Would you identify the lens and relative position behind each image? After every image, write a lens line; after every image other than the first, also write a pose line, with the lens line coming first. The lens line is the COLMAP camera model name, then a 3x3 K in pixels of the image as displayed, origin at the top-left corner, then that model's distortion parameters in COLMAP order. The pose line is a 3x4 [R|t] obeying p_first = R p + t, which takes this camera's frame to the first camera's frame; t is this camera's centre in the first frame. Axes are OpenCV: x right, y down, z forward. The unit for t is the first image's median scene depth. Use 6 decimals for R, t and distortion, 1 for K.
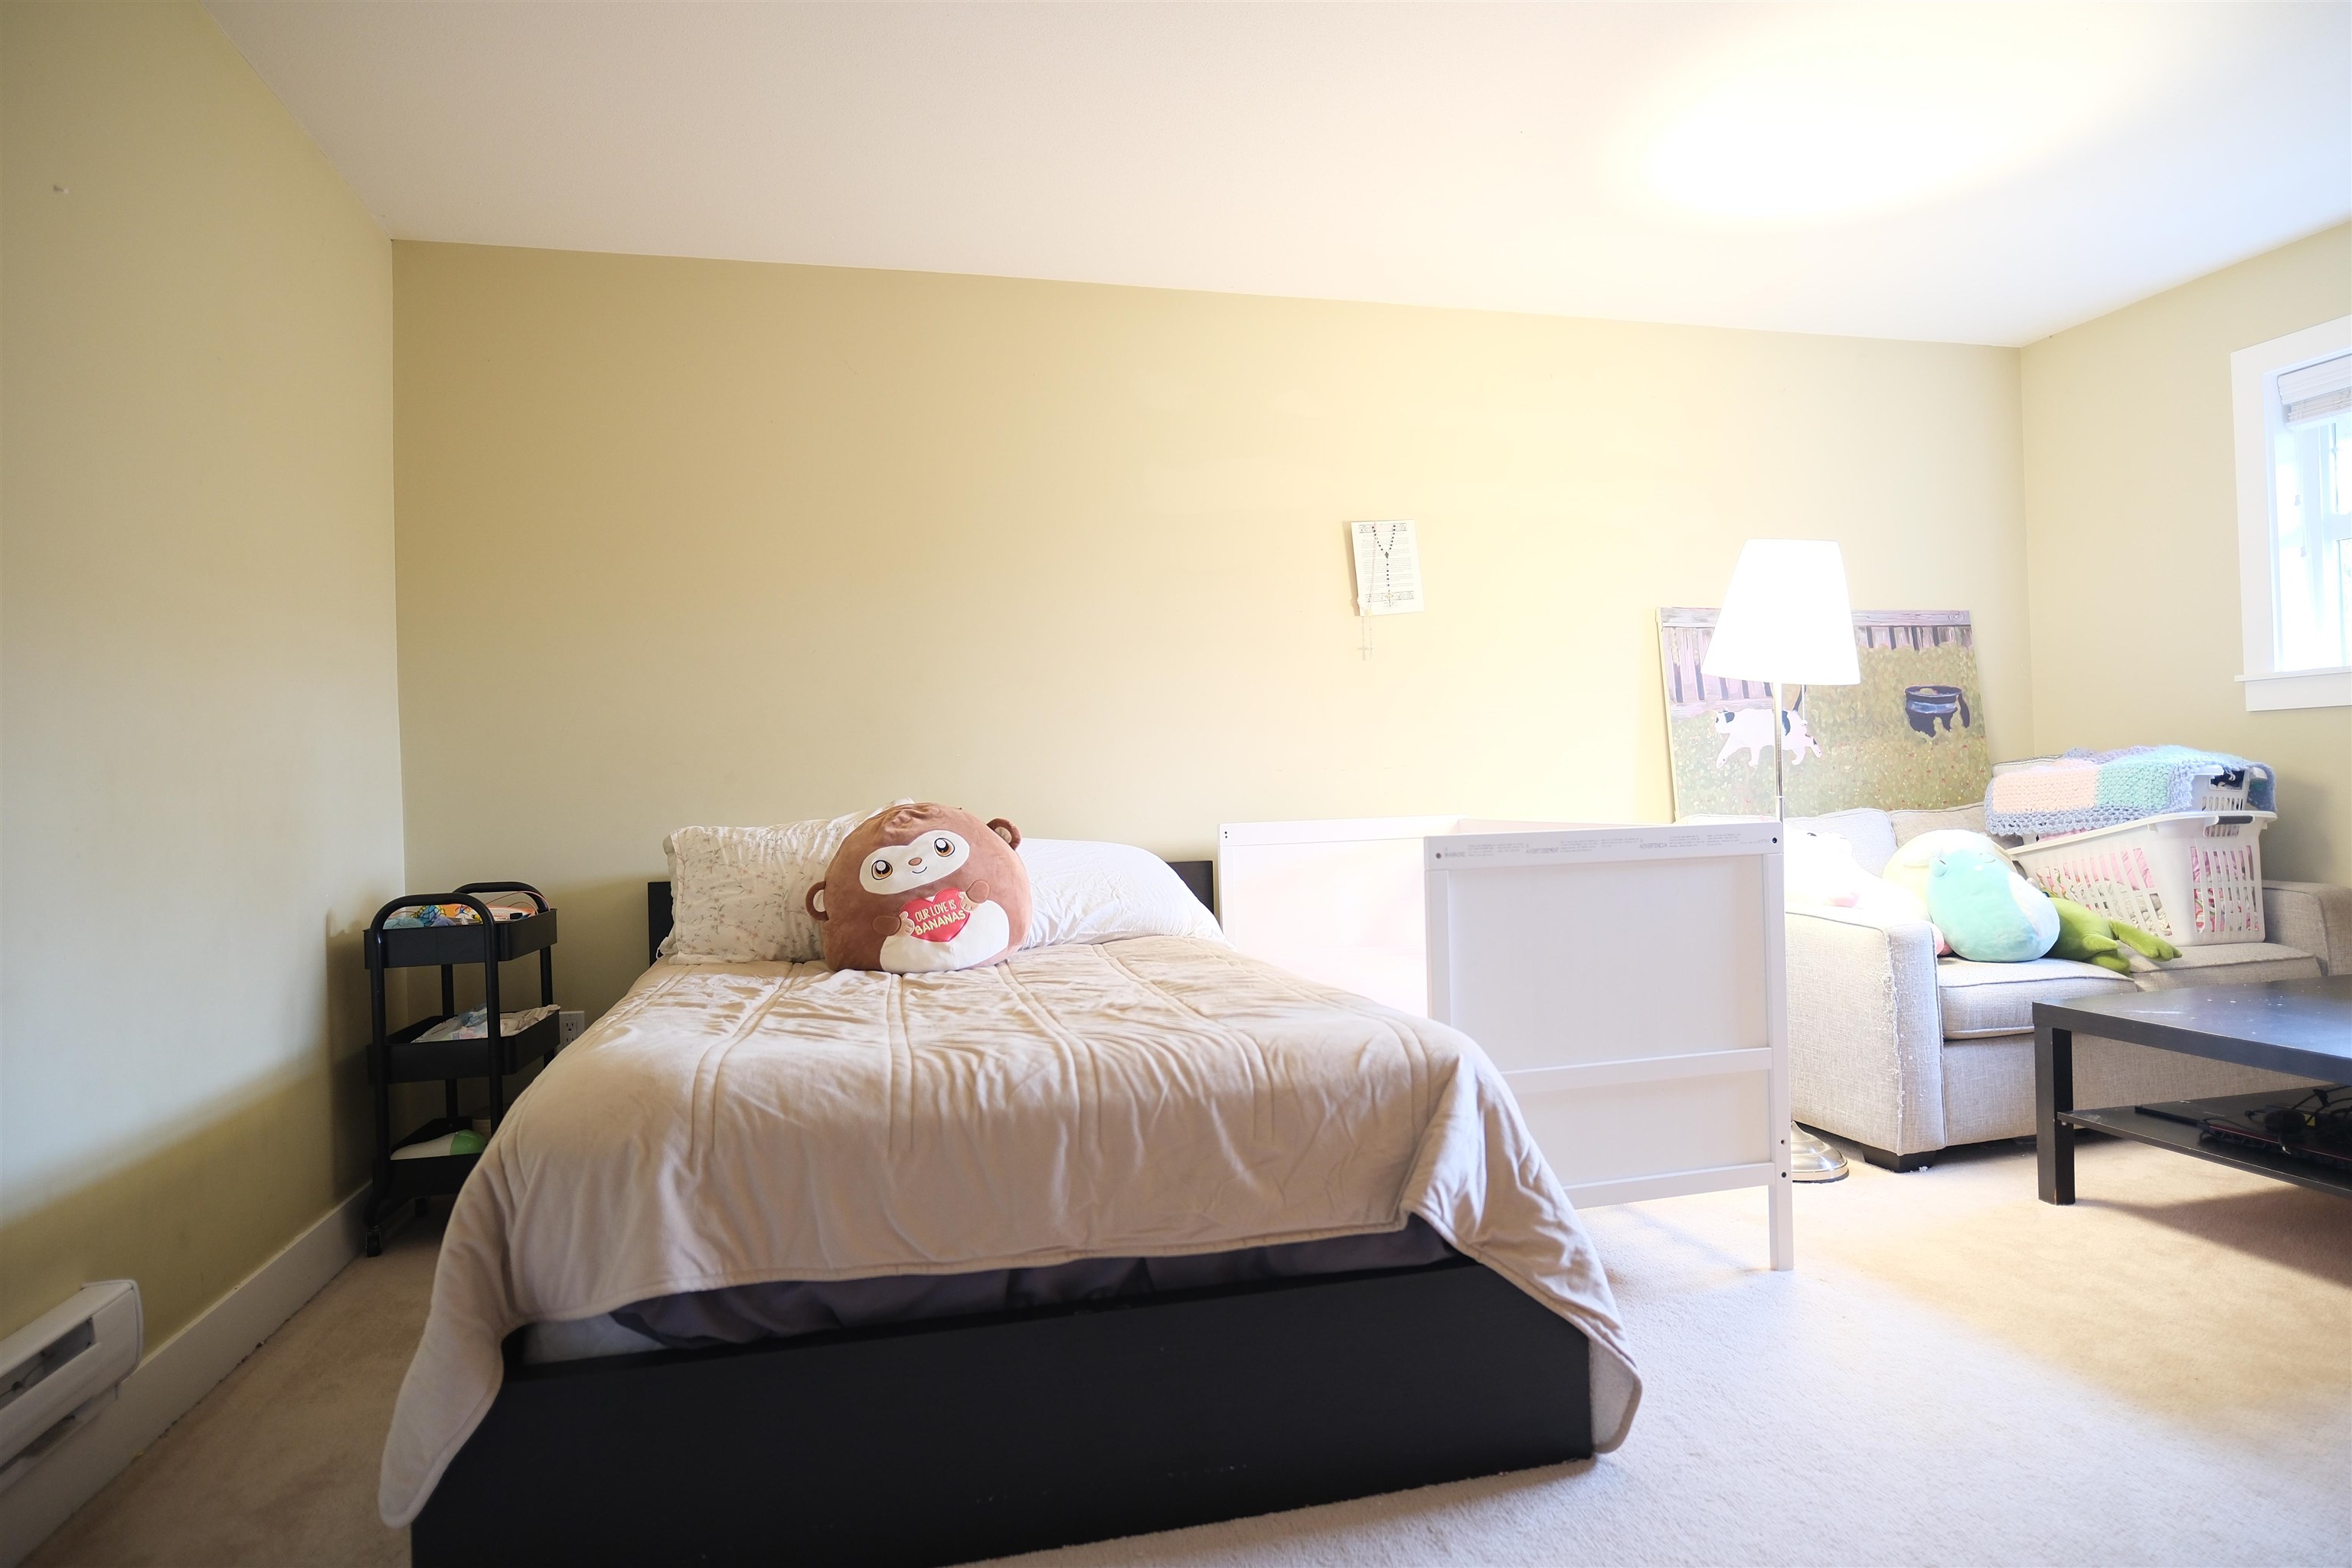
lens RADIAL K [[1328.6, 0, 1179.0], [0, 1328.6, 781.1], [0, 0, 1]] dist [-0.024846, 0.015922]
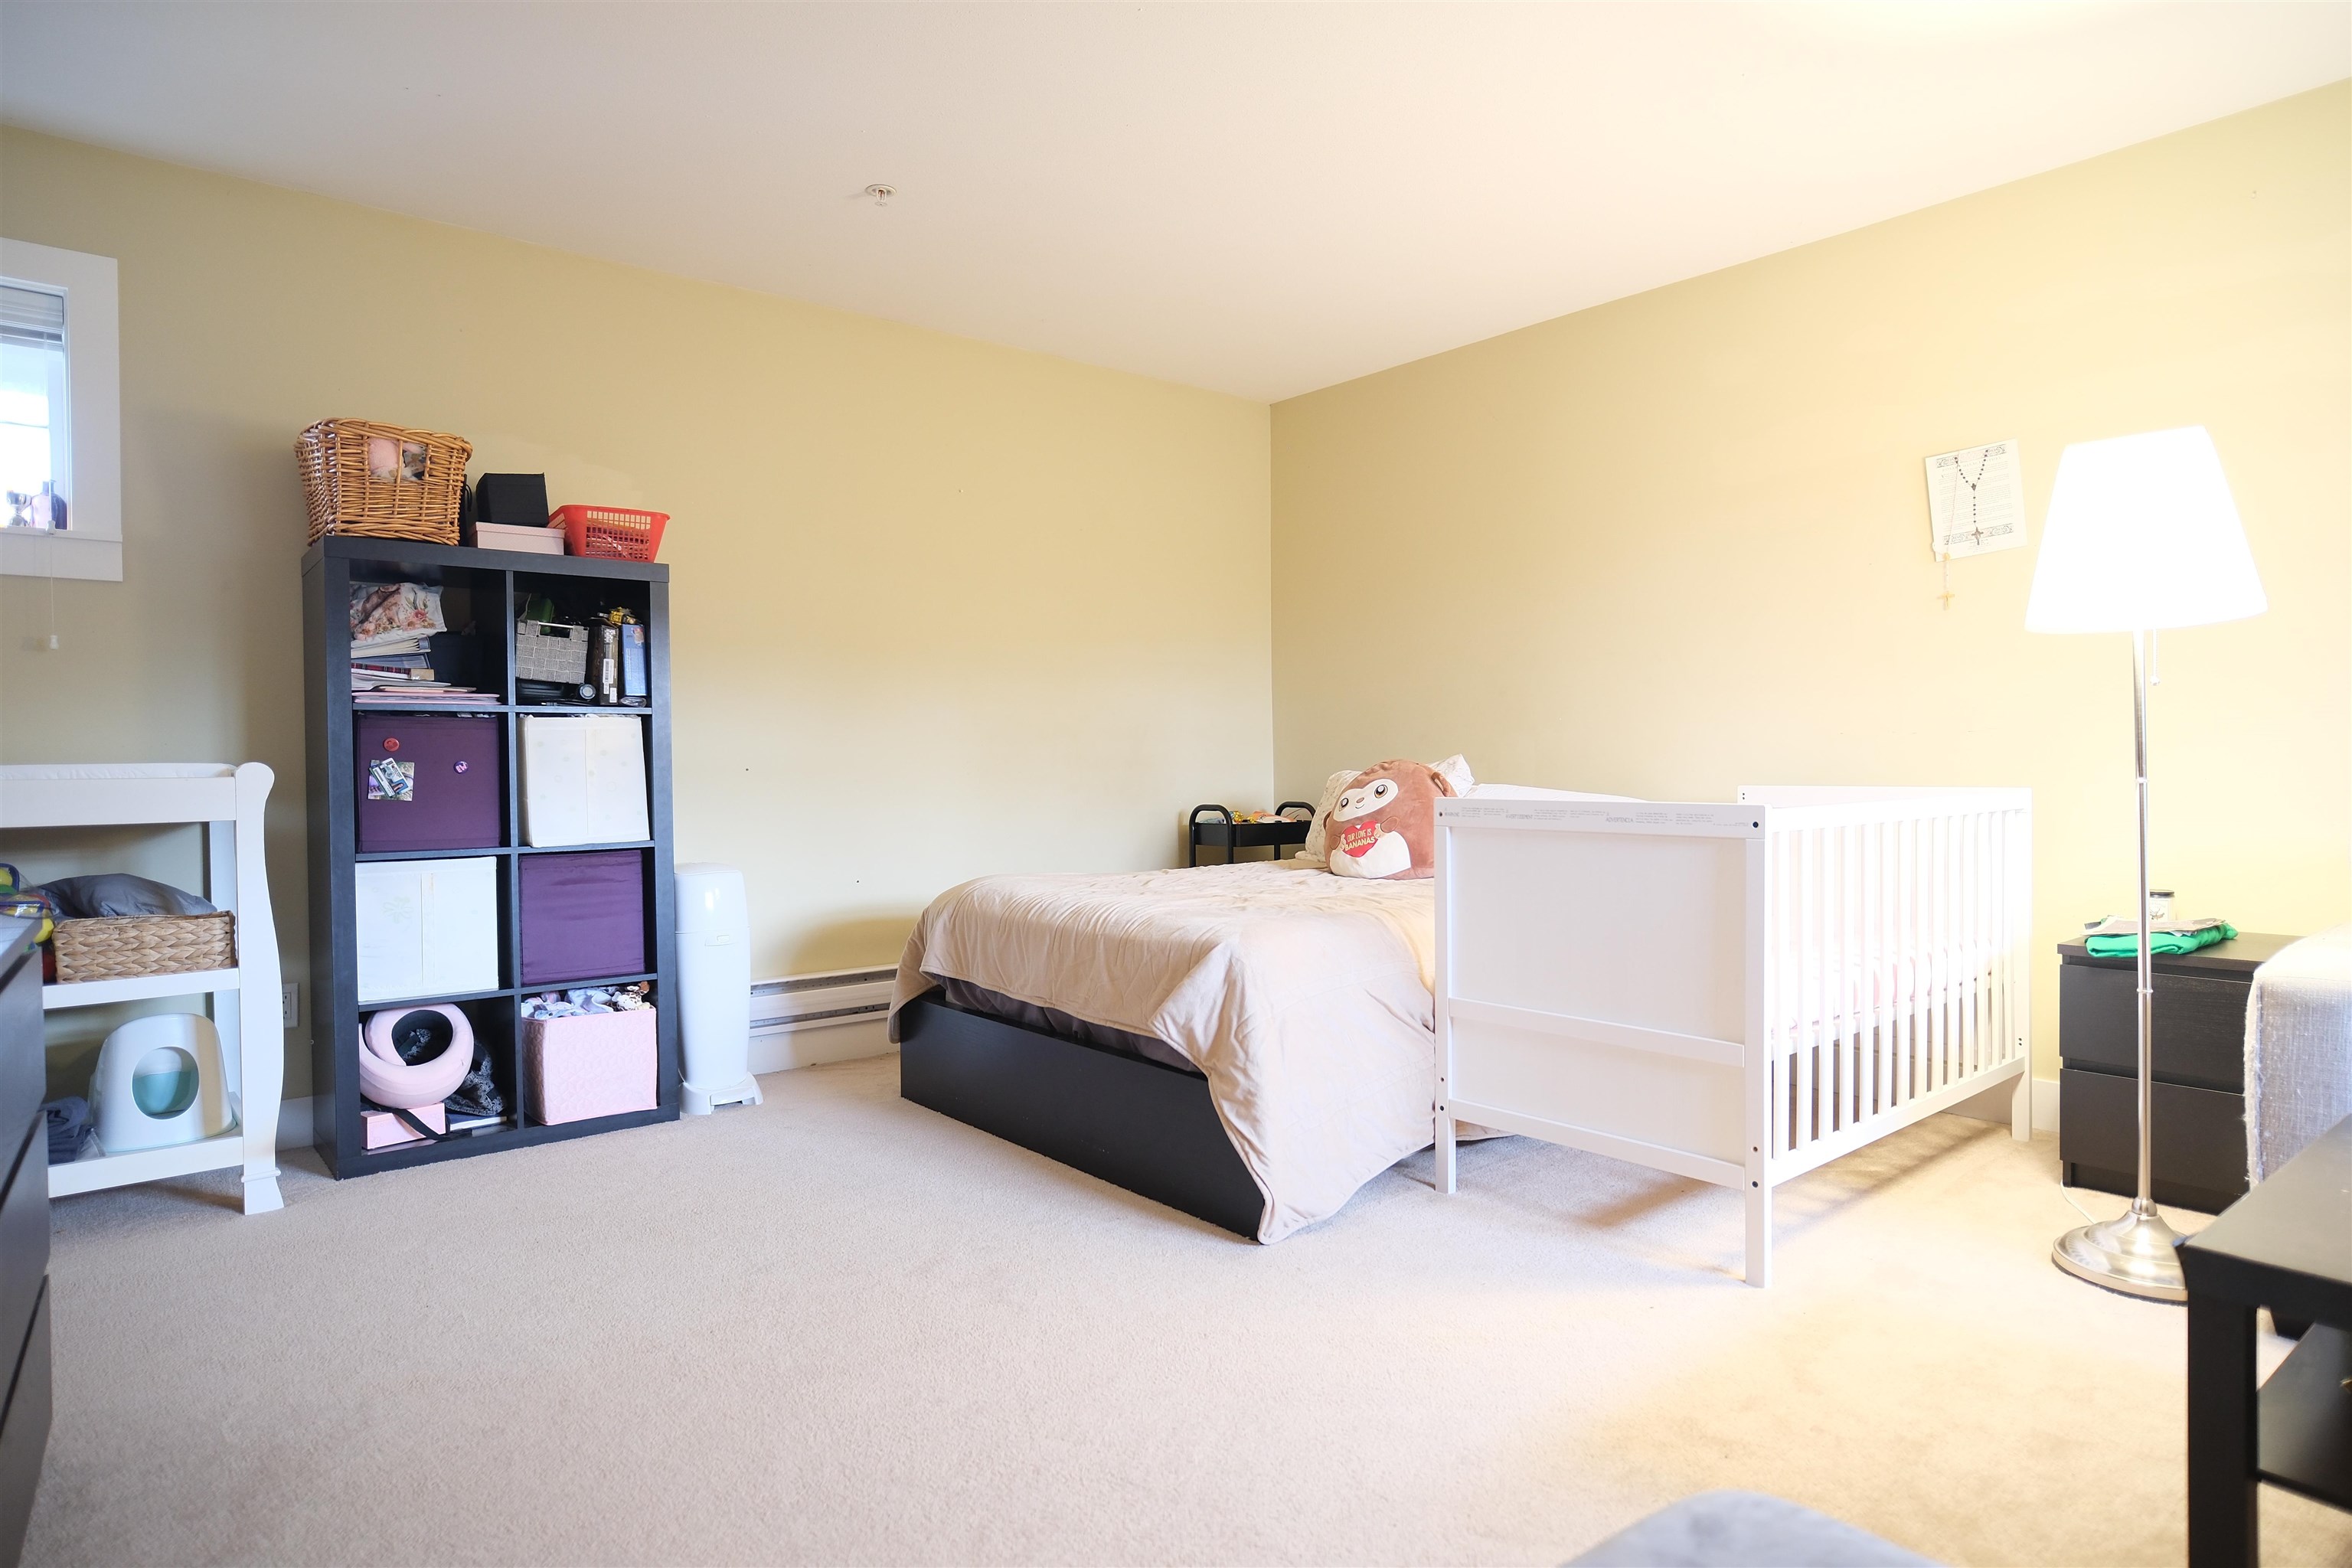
lens RADIAL K [[1328.6, 0, 1180.7], [0, 1328.6, 779.7], [0, 0, 1]] dist [-0.024846, 0.015922]
pose [[0.435364, 0.041057, -0.899318, 1.010415], [0.001348, 0.998929, 0.046257, -0.027366], [0.900254, -0.021351, 0.434842, 0.217341]]
